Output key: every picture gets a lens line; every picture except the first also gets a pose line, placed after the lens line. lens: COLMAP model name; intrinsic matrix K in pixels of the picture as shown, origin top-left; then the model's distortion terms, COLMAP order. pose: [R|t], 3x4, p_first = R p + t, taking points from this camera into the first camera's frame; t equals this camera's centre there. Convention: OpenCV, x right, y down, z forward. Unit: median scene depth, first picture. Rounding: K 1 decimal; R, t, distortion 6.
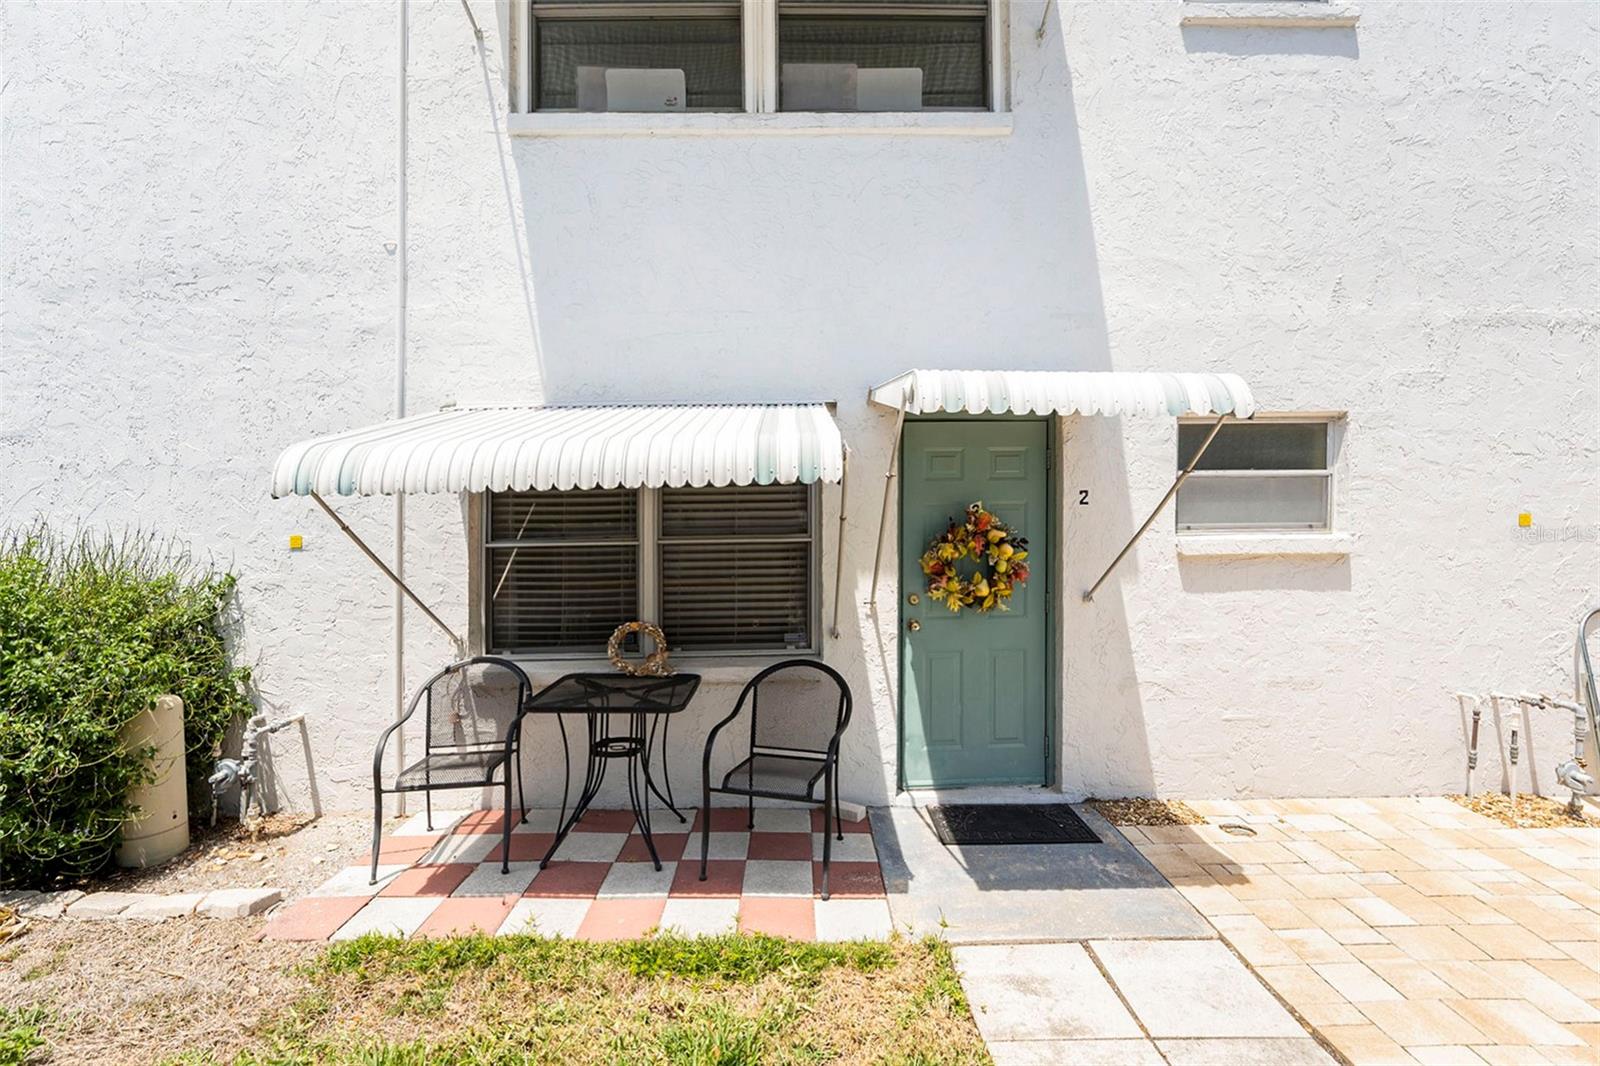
lens RADIAL K [[702.0, 0, 800.0], [0, 702.0, 533.0], [0, 0, 1]] dist [0.004982, 0.000675]
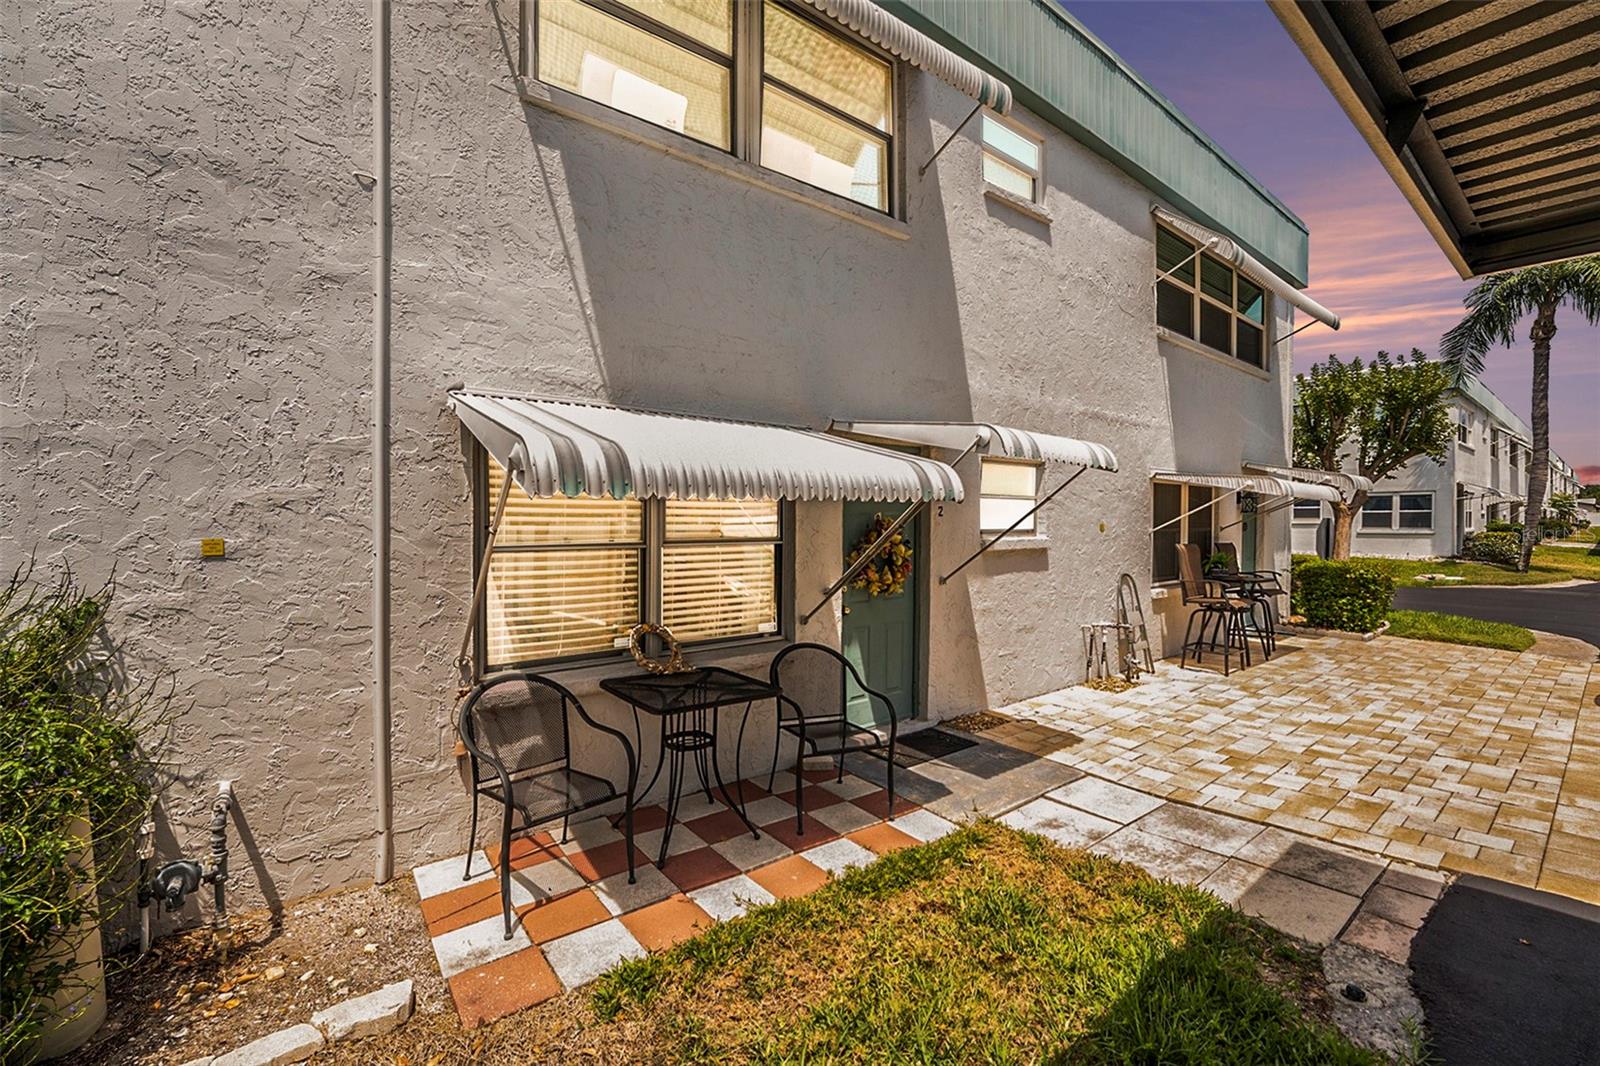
lens RADIAL K [[661.7, 0, 800.0], [0, 661.7, 533.0], [0, 0, 1]] dist [-0.030799, 0.012262]
pose [[0.798379, 0.002955, 0.602148, -0.637082], [-0.005375, 0.999983, 0.002220, -0.007402], [-0.602131, -0.005009, 0.798381, 0.104898]]
